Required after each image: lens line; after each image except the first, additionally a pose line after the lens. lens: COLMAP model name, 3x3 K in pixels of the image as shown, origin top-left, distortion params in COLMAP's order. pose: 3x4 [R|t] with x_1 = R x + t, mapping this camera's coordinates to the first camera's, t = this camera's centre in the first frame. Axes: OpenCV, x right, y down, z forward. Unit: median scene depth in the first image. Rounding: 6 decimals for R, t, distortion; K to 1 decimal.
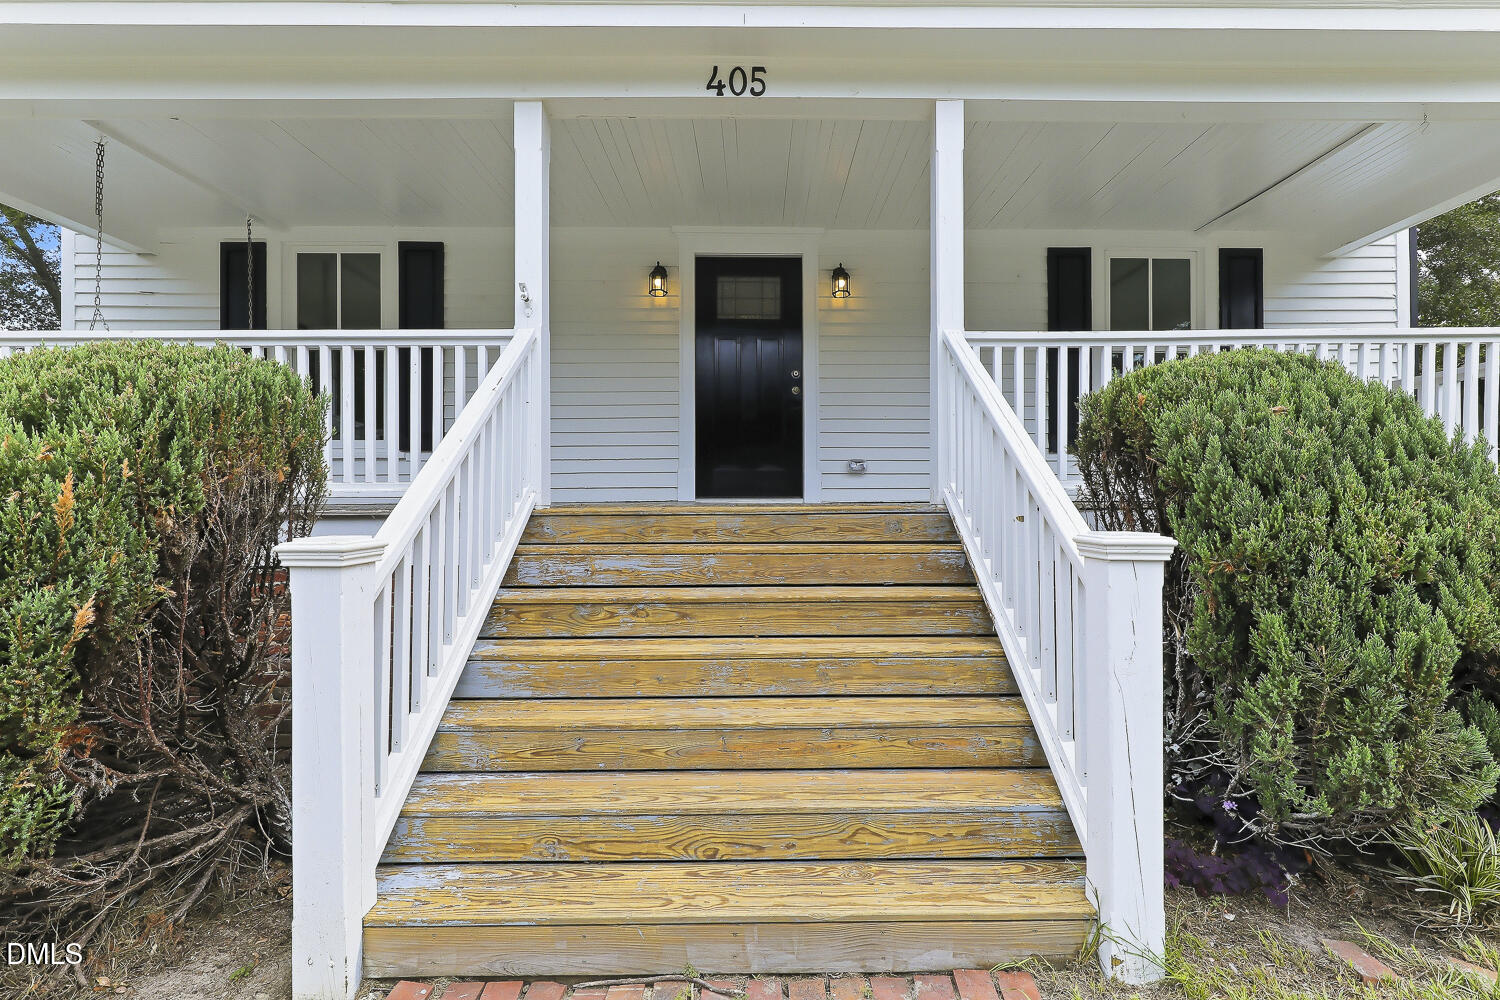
lens RADIAL K [[700.9, 0, 763.0], [0, 700.9, 479.0], [0, 0, 1]] dist [0.001806, -0.000692]
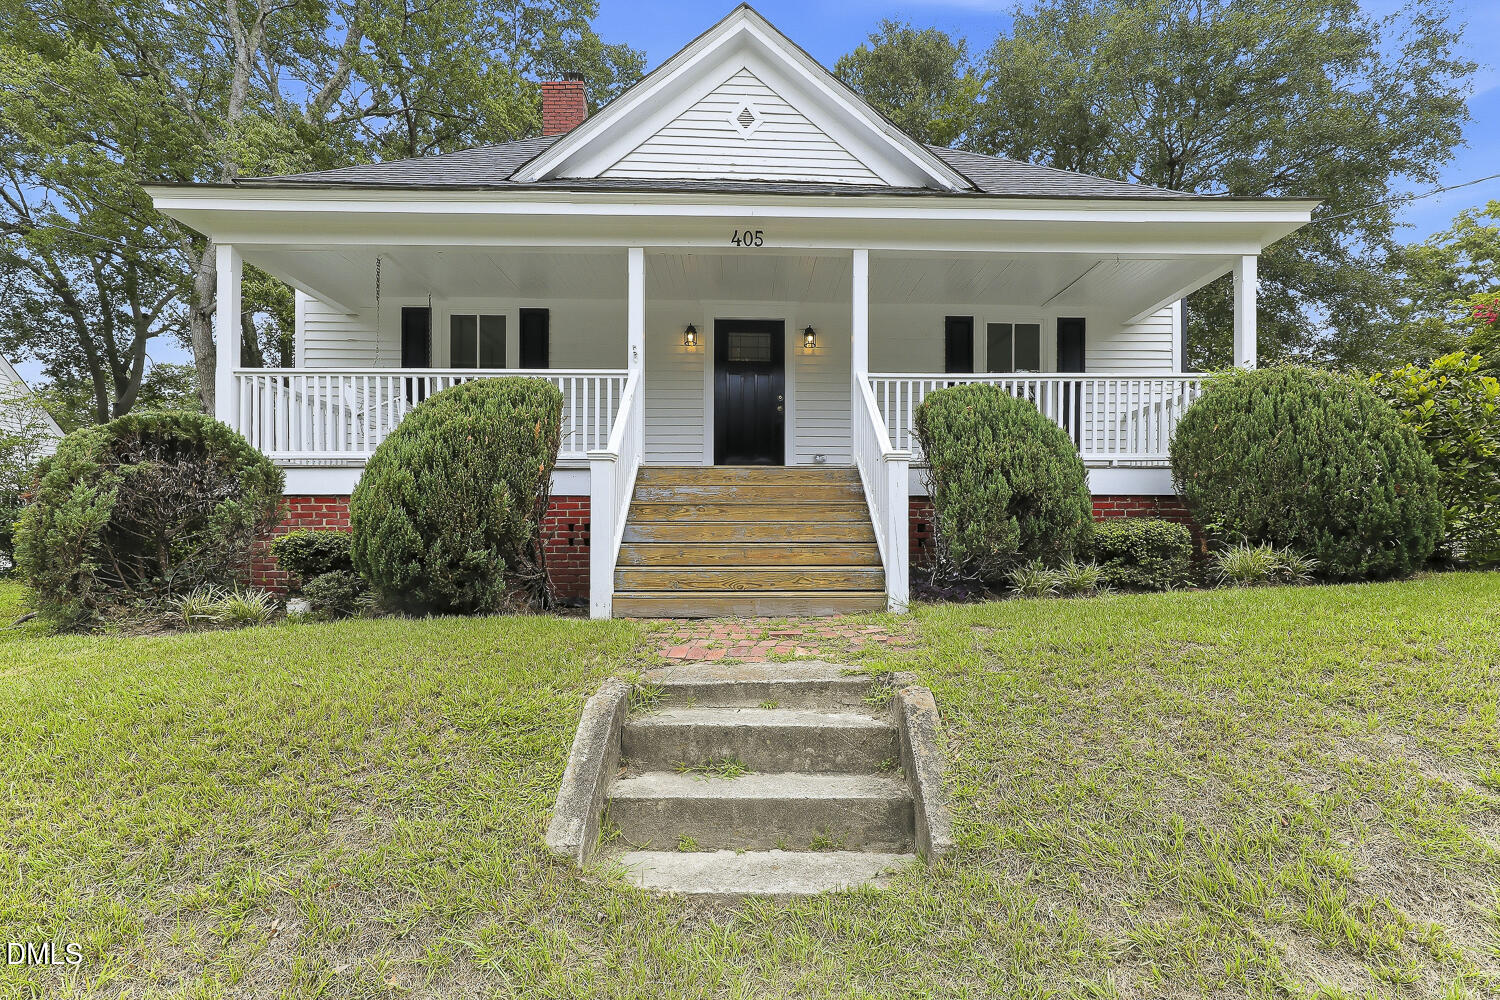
lens RADIAL K [[678.9, 0, 764.9], [0, 678.9, 513.3], [0, 0, 1]] dist [0.001138, 0.000236]
pose [[0.999823, 0.005328, 0.018046, -0.011458], [-0.005511, 0.999934, 0.010080, 0.088250], [-0.017991, -0.010177, 0.999786, -0.484220]]
